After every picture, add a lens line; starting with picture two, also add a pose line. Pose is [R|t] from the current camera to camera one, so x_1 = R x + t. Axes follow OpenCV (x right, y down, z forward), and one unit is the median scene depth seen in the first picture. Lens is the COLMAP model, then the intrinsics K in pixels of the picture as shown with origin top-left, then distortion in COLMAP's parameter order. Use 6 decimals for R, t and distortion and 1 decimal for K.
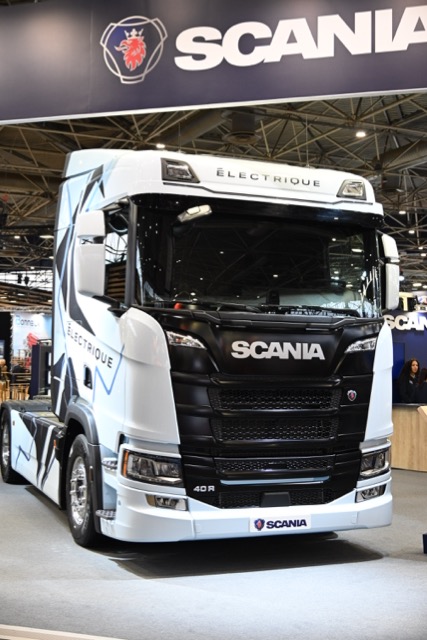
lens RADIAL K [[885.6, 0, 213.5], [0, 885.6, 320.0], [0, 0, 1]] dist [-0.017962, -0.042924]
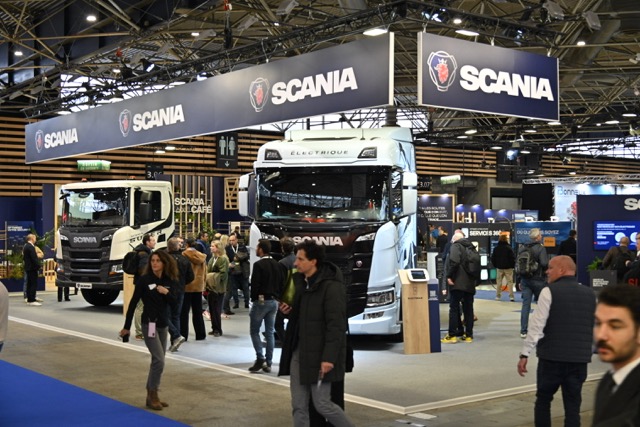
lens RADIAL K [[885.6, 0, 320.0], [0, 885.6, 213.5], [0, 0, 1]] dist [-0.017962, -0.042924]
pose [[0.823568, -0.023764, -0.566720, 1.216777], [0.044305, 0.998765, 0.022505, -0.072519], [0.565485, -0.043643, 0.823603, -0.642291]]
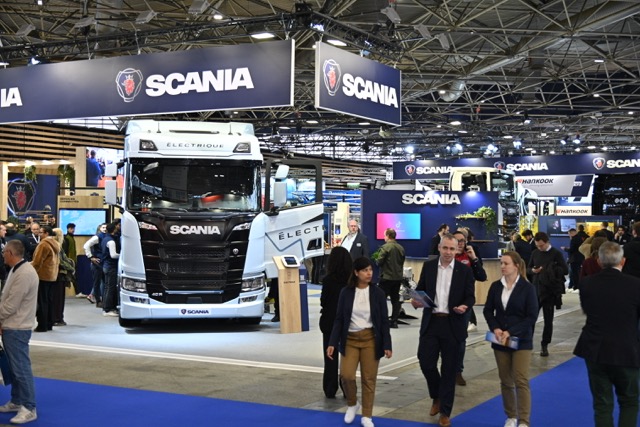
lens RADIAL K [[914.9, 0, 320.0], [0, 914.9, 213.5], [0, 0, 1]] dist [0.021073, 0.003771]
pose [[0.979246, -0.008499, -0.202495, 0.802316], [0.017968, 0.998827, 0.044969, -0.096166], [0.201875, -0.047675, 0.978250, -1.055196]]
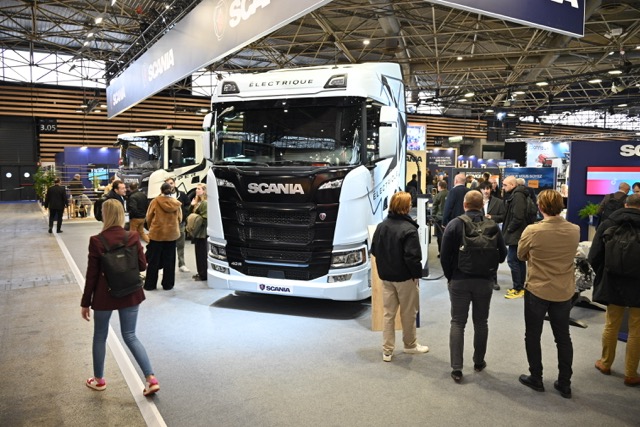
lens RADIAL K [[501.3, 0, 320.0], [0, 501.3, 213.5], [0, 0, 1]] dist [-0.013869, 0.000634]
pose [[0.750111, 0.046006, -0.659709, 0.772821], [0.043552, 0.991975, 0.118697, -0.027847], [0.659876, -0.117768, 0.742088, 0.341737]]
